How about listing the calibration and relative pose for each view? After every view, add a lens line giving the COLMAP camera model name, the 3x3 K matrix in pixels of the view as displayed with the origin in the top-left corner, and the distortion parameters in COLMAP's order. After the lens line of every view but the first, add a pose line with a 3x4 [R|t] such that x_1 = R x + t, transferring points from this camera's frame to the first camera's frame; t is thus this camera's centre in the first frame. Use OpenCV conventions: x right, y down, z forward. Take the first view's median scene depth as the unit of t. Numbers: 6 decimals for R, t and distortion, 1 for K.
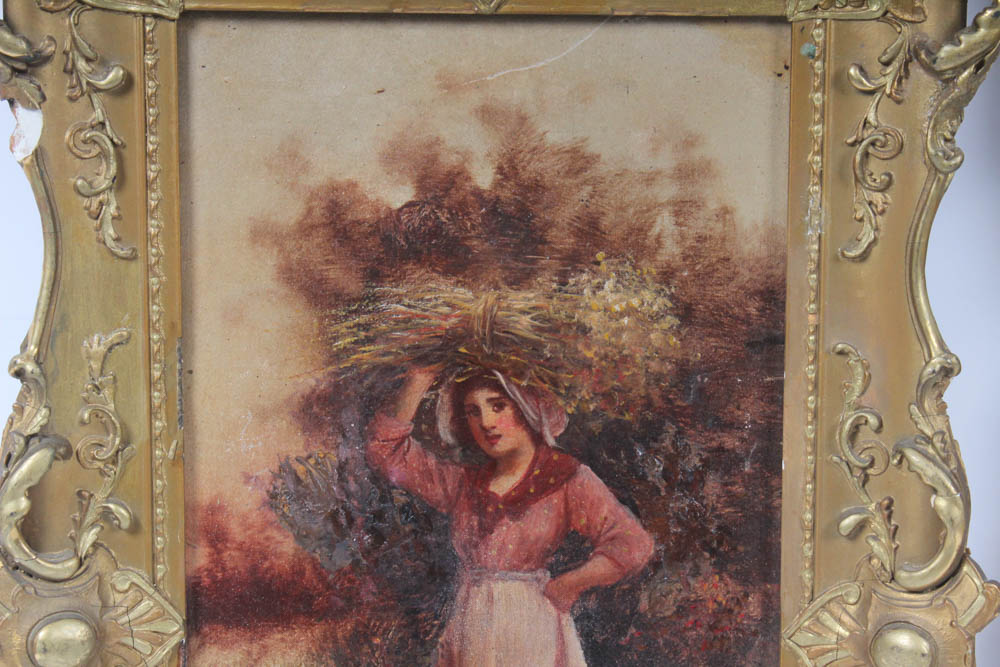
lens RADIAL K [[2321.4, 0, 488.0], [0, 2321.4, 332.9], [0, 0, 1]] dist [0.054431, 0.194920]
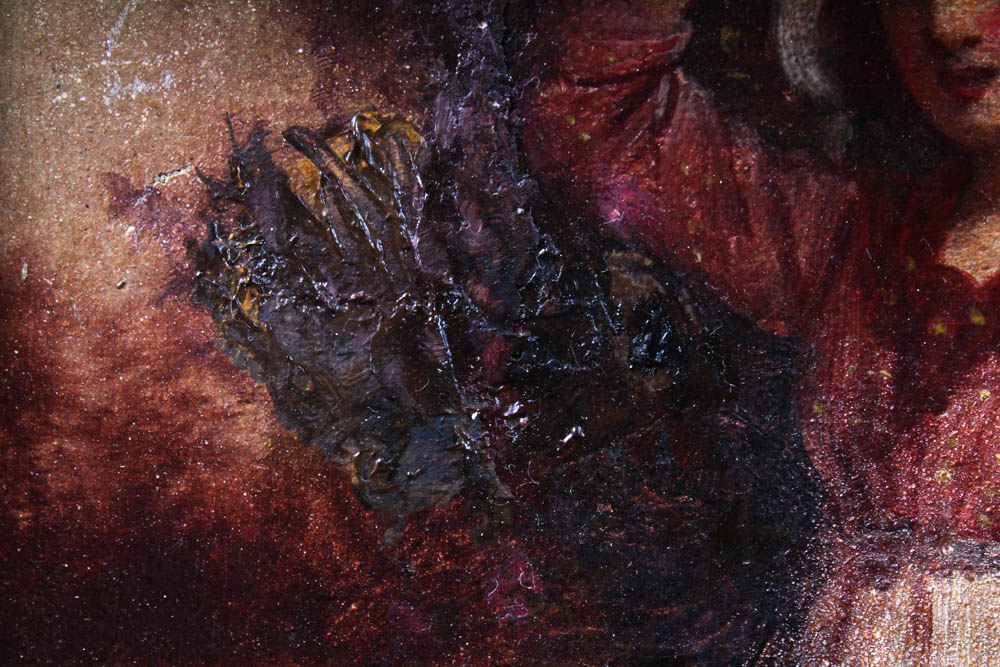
lens RADIAL K [[2321.4, 0, 488.0], [0, 2321.4, 332.9], [0, 0, 1]] dist [0.054431, 0.194920]
pose [[0.999097, 0.035343, -0.023598, -0.049301], [-0.035106, 0.999330, 0.010386, 0.075711], [0.023950, -0.009548, 0.999668, 0.705604]]
